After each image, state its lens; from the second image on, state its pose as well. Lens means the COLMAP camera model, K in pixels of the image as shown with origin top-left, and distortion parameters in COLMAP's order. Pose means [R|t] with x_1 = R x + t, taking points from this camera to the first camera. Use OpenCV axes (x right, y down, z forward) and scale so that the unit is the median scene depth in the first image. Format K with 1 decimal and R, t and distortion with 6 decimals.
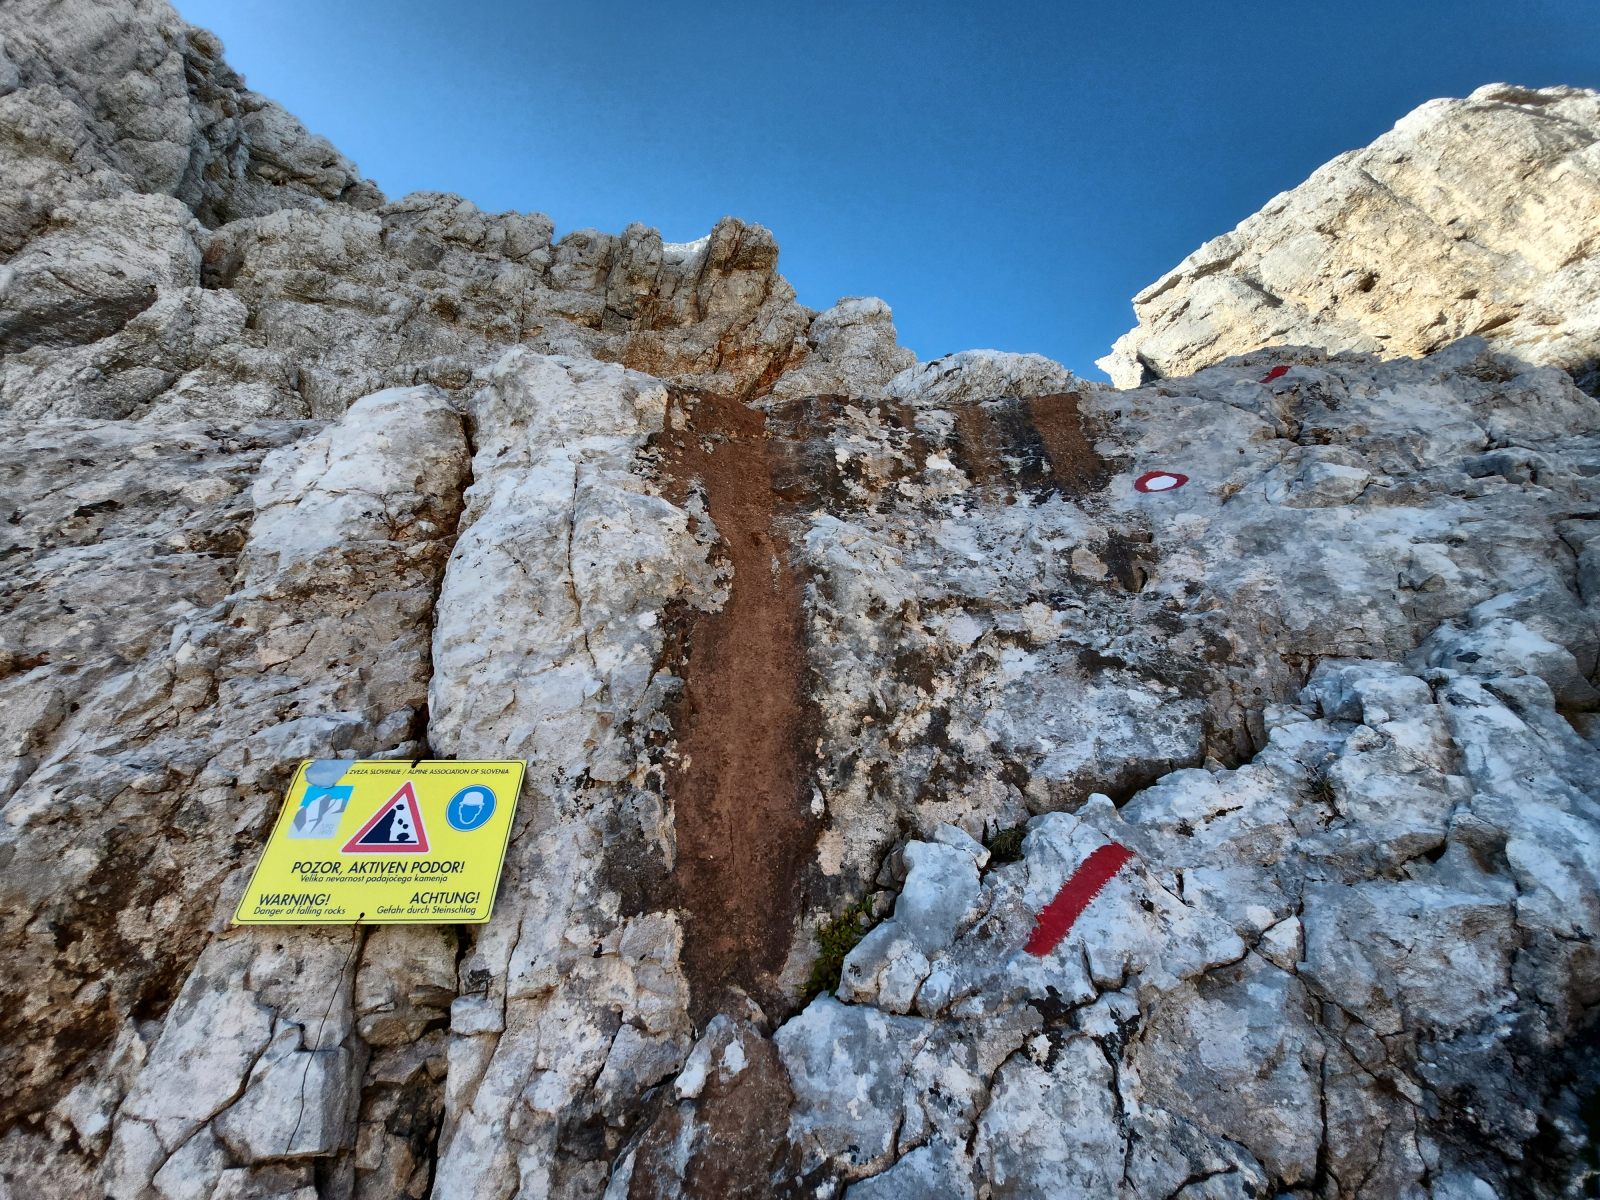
lens RADIAL K [[627.8, 0, 799.5], [0, 627.8, 598.3], [0, 0, 1]] dist [-0.031538, -0.001932]
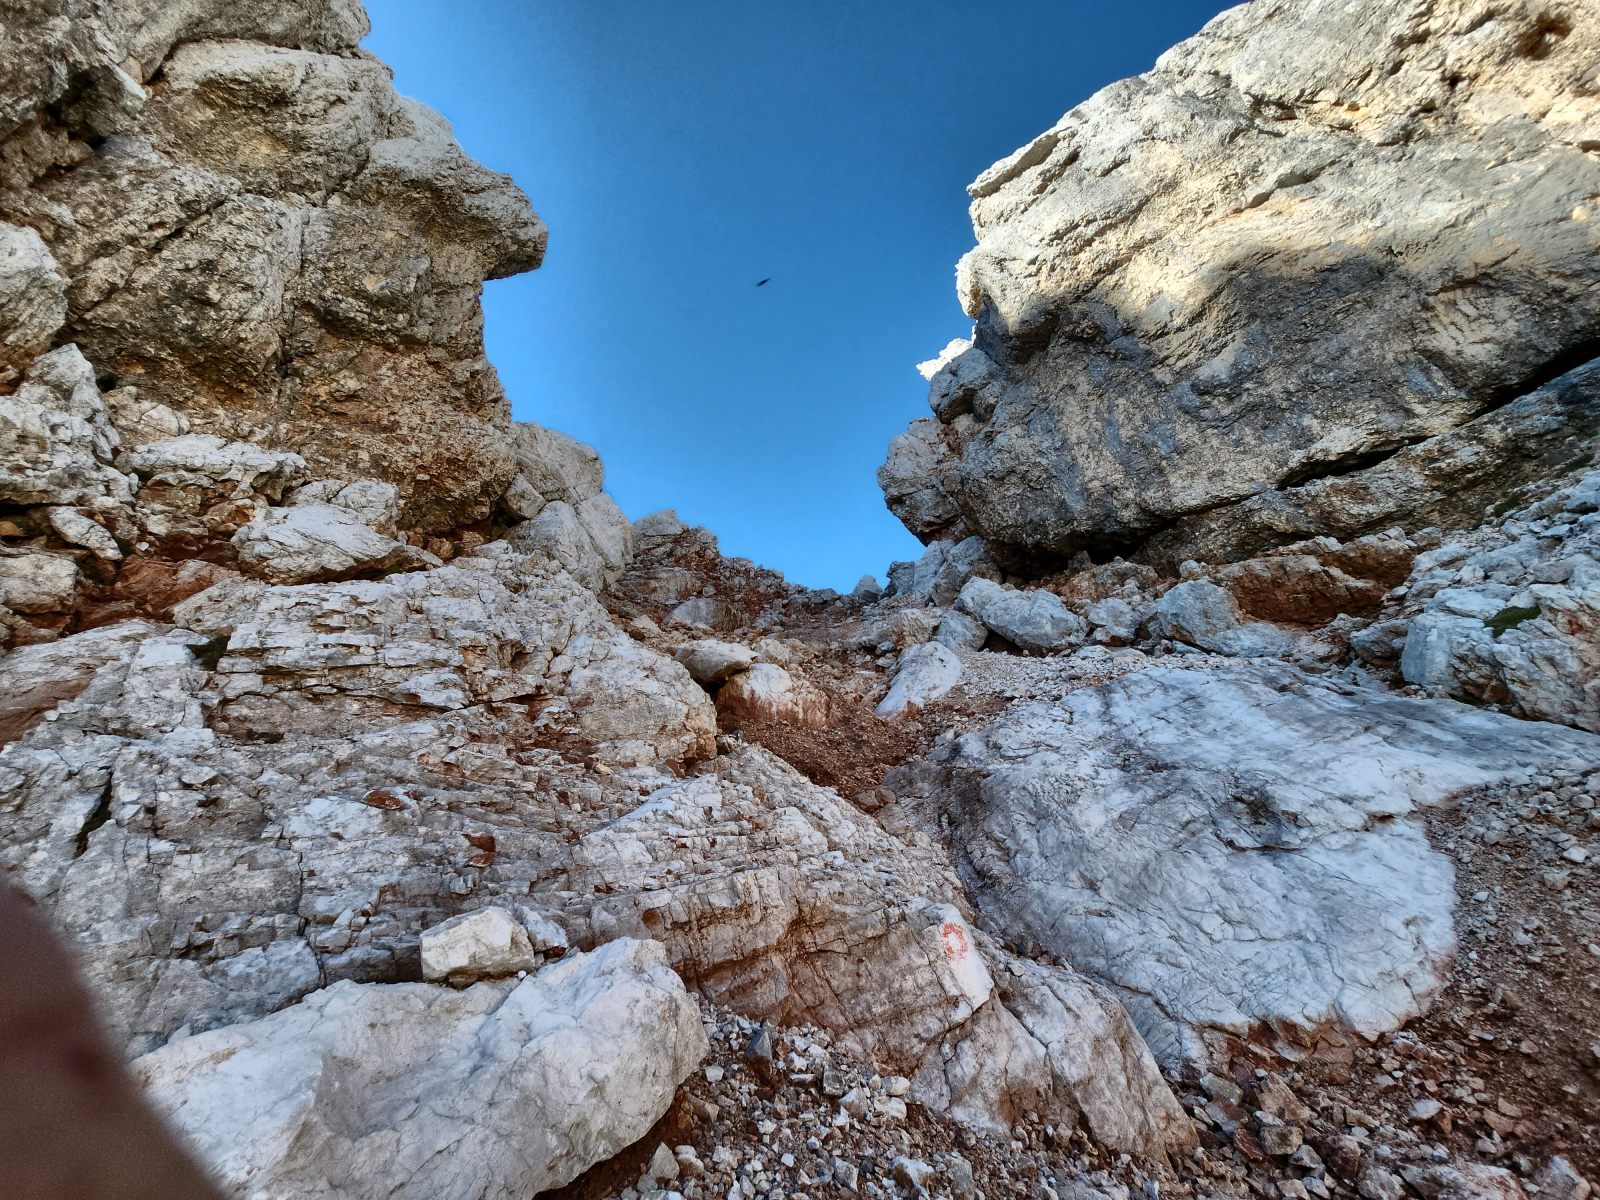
lens RADIAL K [[627.8, 0, 800.2], [0, 627.8, 600.6], [0, 0, 1]] dist [-0.031538, -0.001932]
pose [[0.969431, 0.074617, 0.233742, 0.364497], [-0.059696, 0.995739, -0.070281, -0.102983], [-0.237990, 0.054180, 0.969755, 0.649291]]
